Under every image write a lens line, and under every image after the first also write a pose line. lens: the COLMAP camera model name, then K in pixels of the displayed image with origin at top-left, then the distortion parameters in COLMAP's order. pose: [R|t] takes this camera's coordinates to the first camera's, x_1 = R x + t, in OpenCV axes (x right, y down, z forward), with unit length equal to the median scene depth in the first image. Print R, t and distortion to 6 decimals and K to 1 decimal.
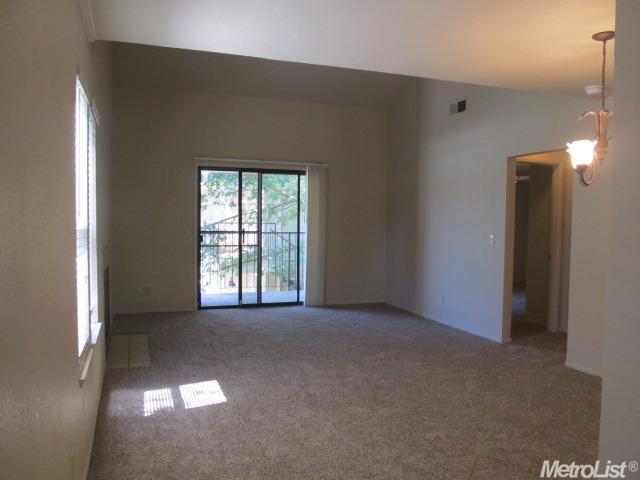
lens RADIAL K [[529.3, 0, 320.0], [0, 529.3, 240.0], [0, 0, 1]] dist [-0.050924, -0.001735]
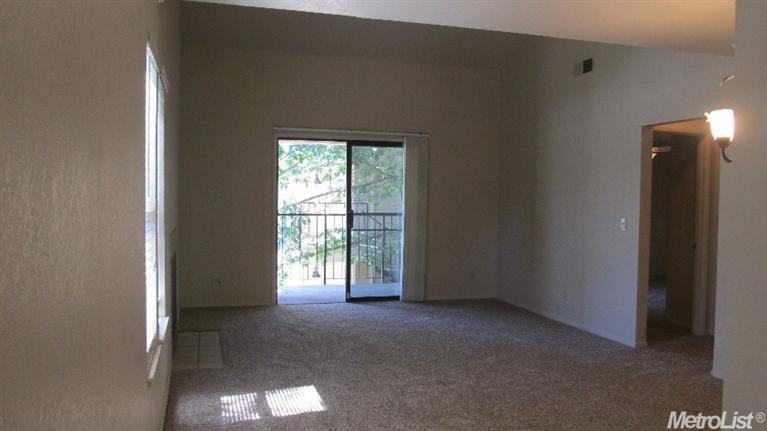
lens RADIAL K [[636.2, 0, 383.5], [0, 636.2, 215.5], [0, 0, 1]] dist [-0.056443, -0.000229]
pose [[0.998202, 0.003277, -0.059851, 0.005261], [-0.003977, 0.999925, -0.011581, -0.001544], [0.059809, 0.011799, 0.998140, -0.034368]]
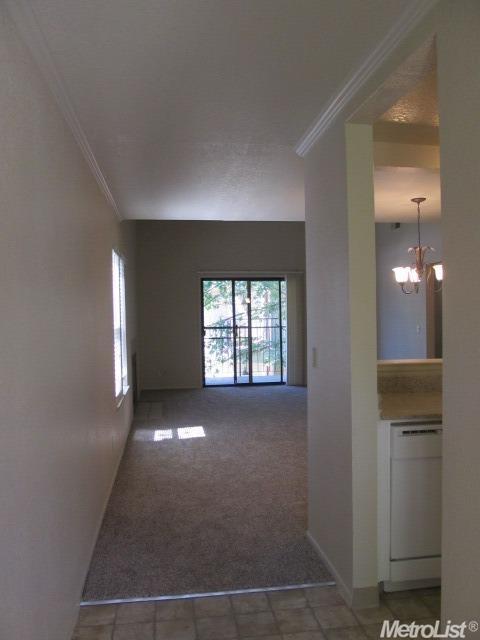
lens RADIAL K [[529.3, 0, 240.0], [0, 529.3, 320.0], [0, 0, 1]] dist [-0.050924, -0.001735]
pose [[0.979359, -0.025607, -0.200500, 0.196188], [0.020460, 0.999407, -0.027701, 0.005237], [0.201090, 0.023027, 0.979302, -0.418554]]
